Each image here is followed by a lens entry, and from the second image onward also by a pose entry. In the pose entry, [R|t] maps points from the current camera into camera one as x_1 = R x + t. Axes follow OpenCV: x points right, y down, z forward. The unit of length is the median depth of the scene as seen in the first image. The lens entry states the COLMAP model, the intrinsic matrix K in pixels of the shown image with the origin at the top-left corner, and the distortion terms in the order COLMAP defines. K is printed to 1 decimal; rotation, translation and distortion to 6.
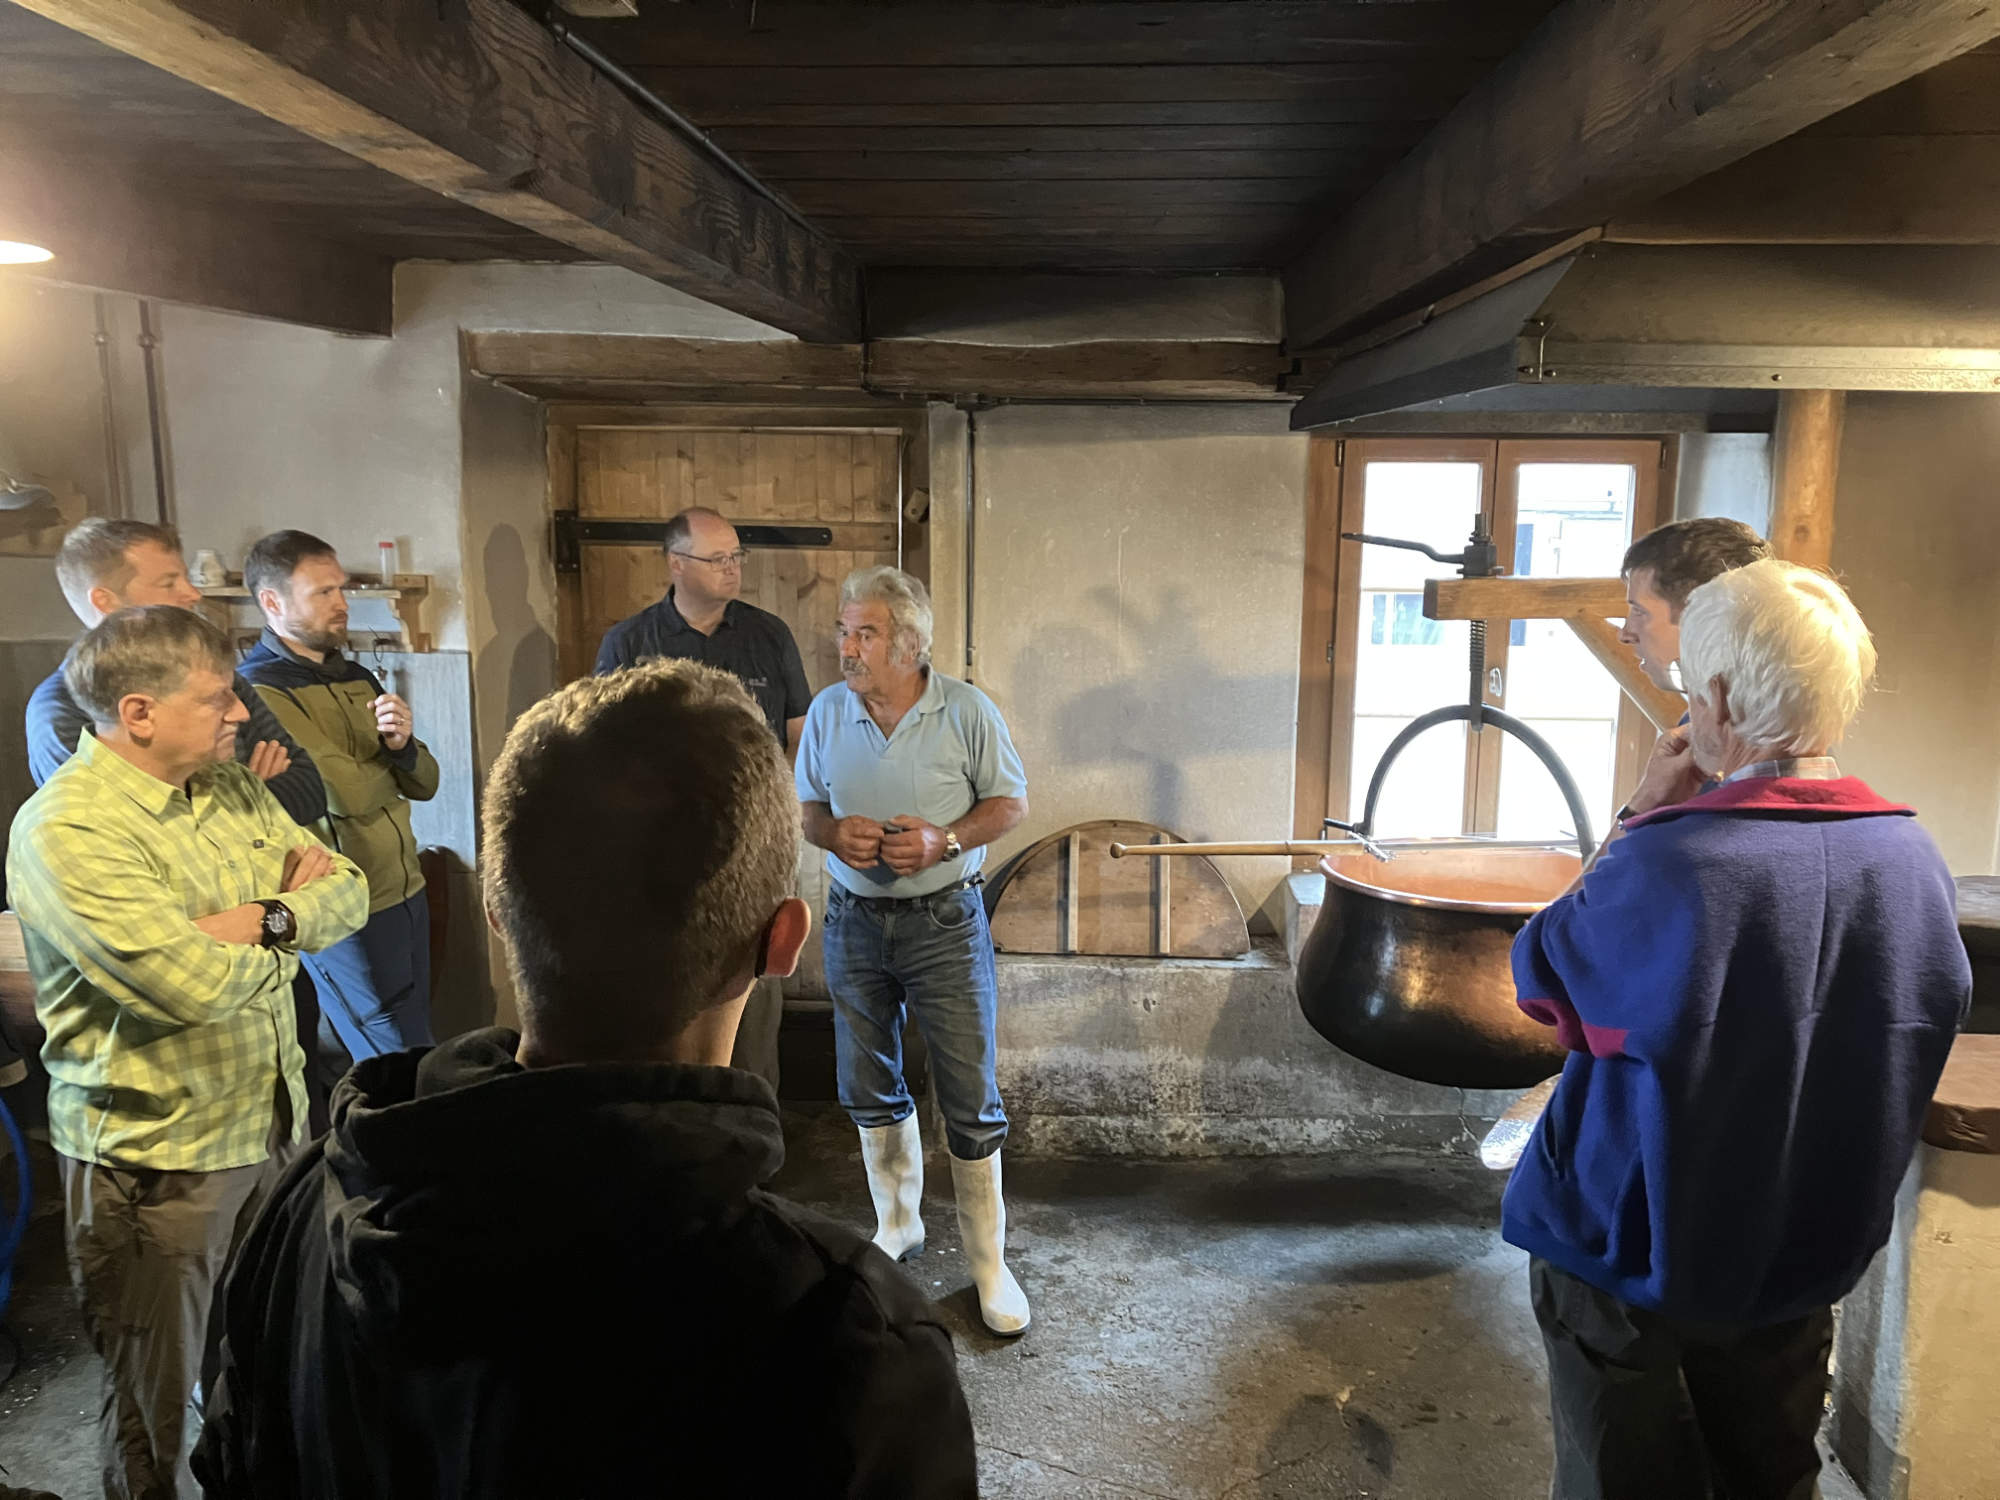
lens RADIAL K [[1572.3, 0, 1000.0], [0, 1572.3, 750.0], [0, 0, 1]] dist [0.082988, -0.135205]
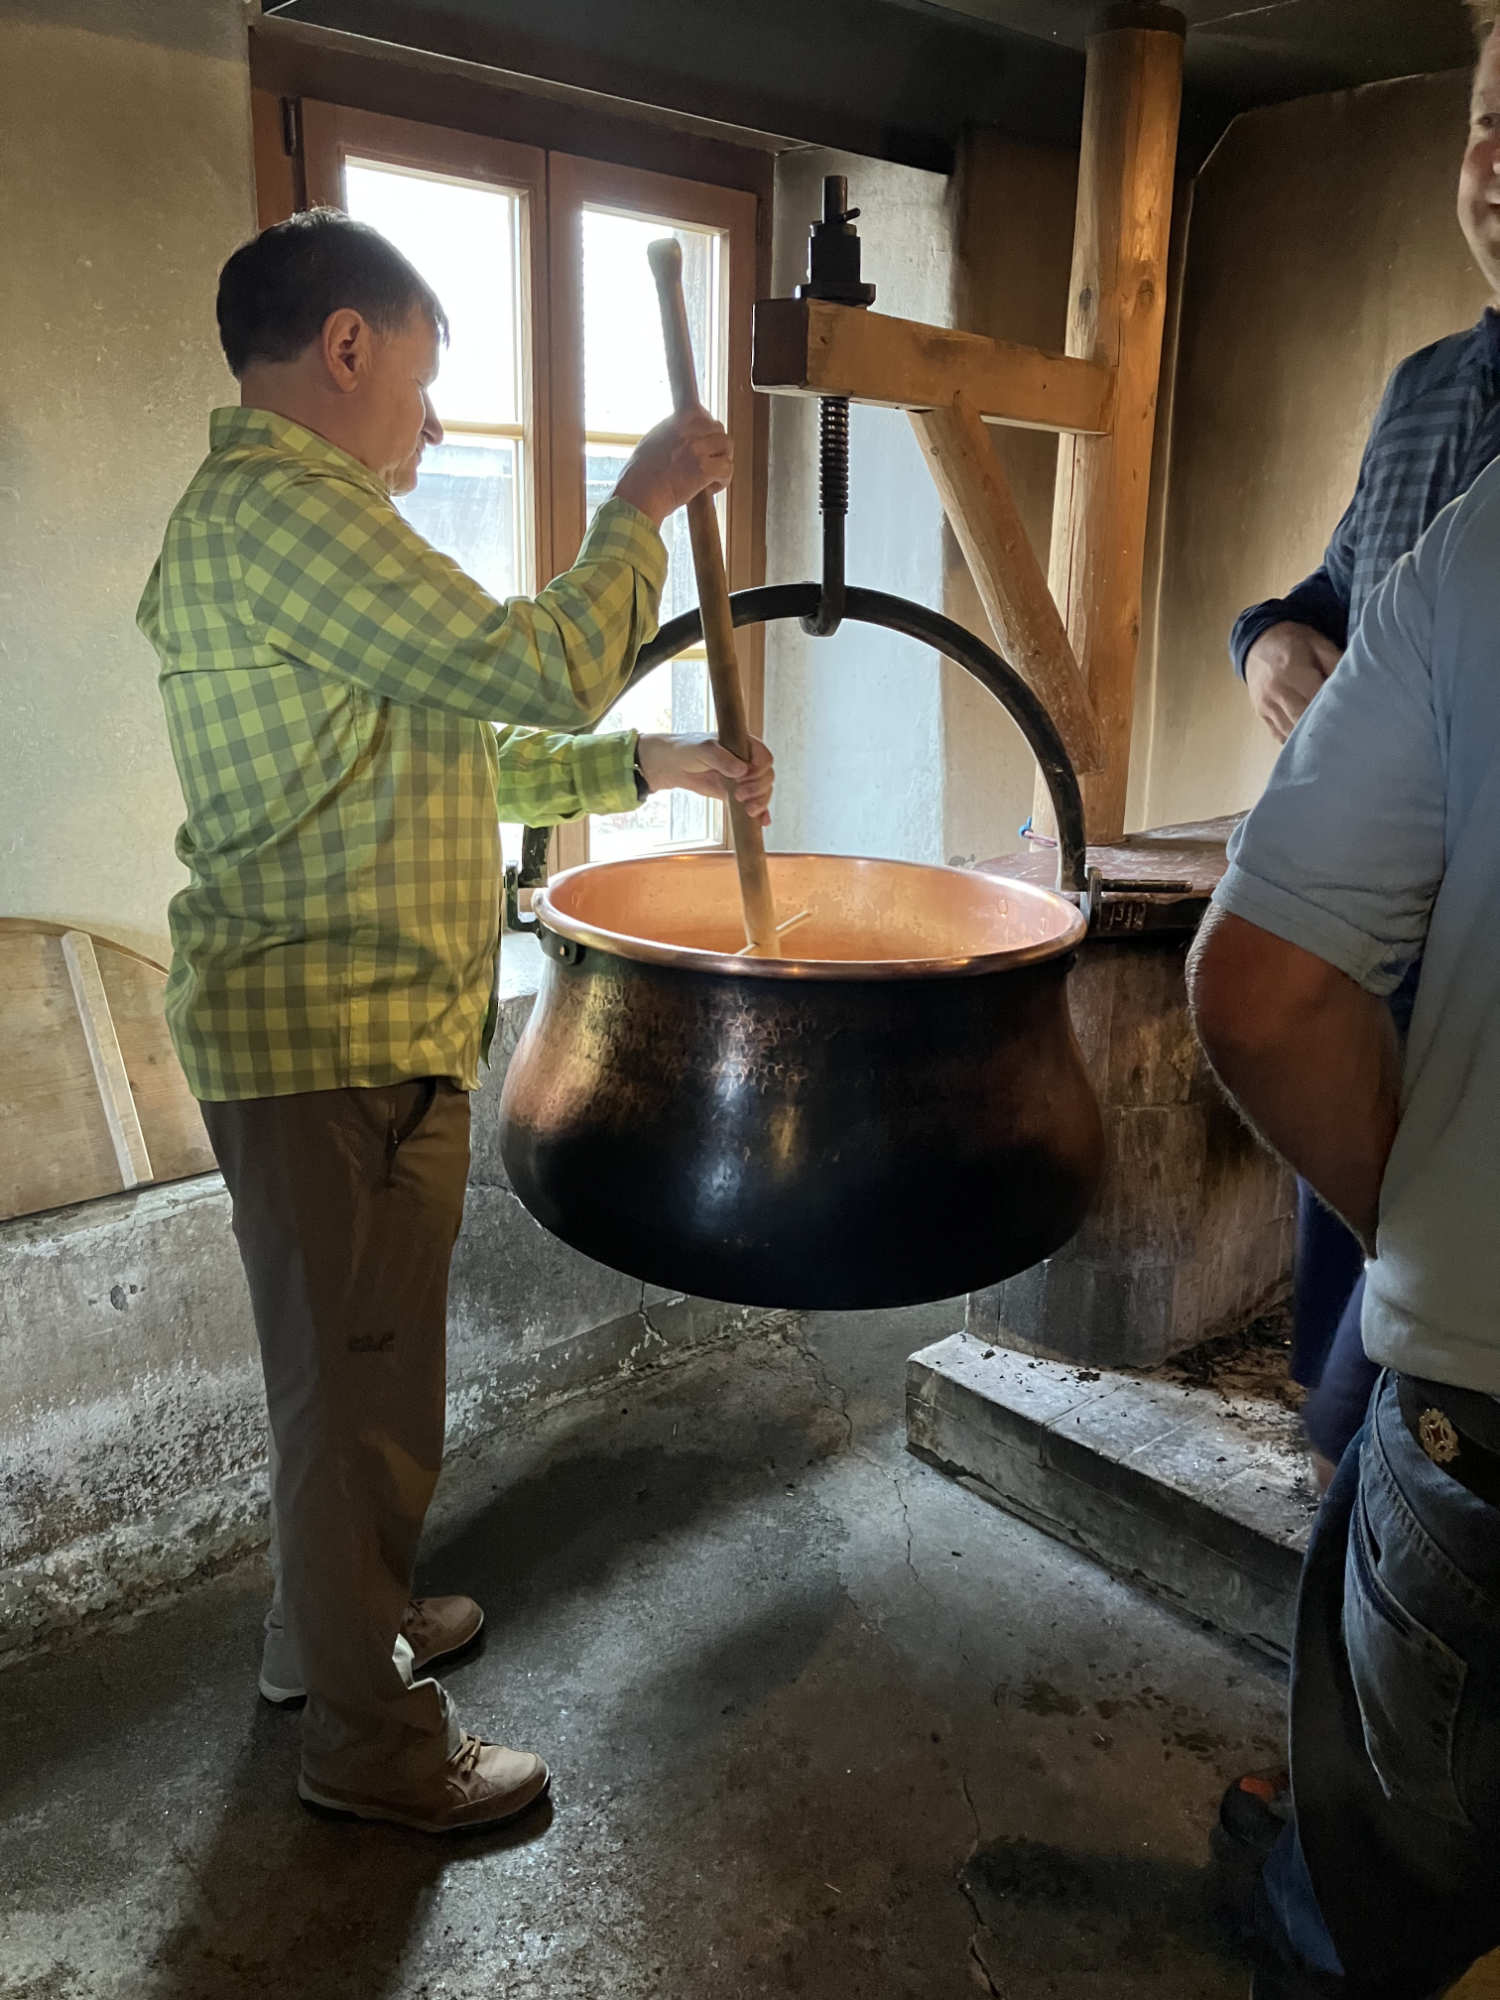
lens RADIAL K [[1683.5, 0, 750.0], [0, 1683.5, 1000.0], [0, 0, 1]] dist [0.007574, 0.007073]
pose [[0.698208, -0.185797, 0.691365, -0.105994], [0.107882, 0.982013, 0.154956, 0.016742], [-0.707720, -0.033606, 0.705694, 0.512575]]
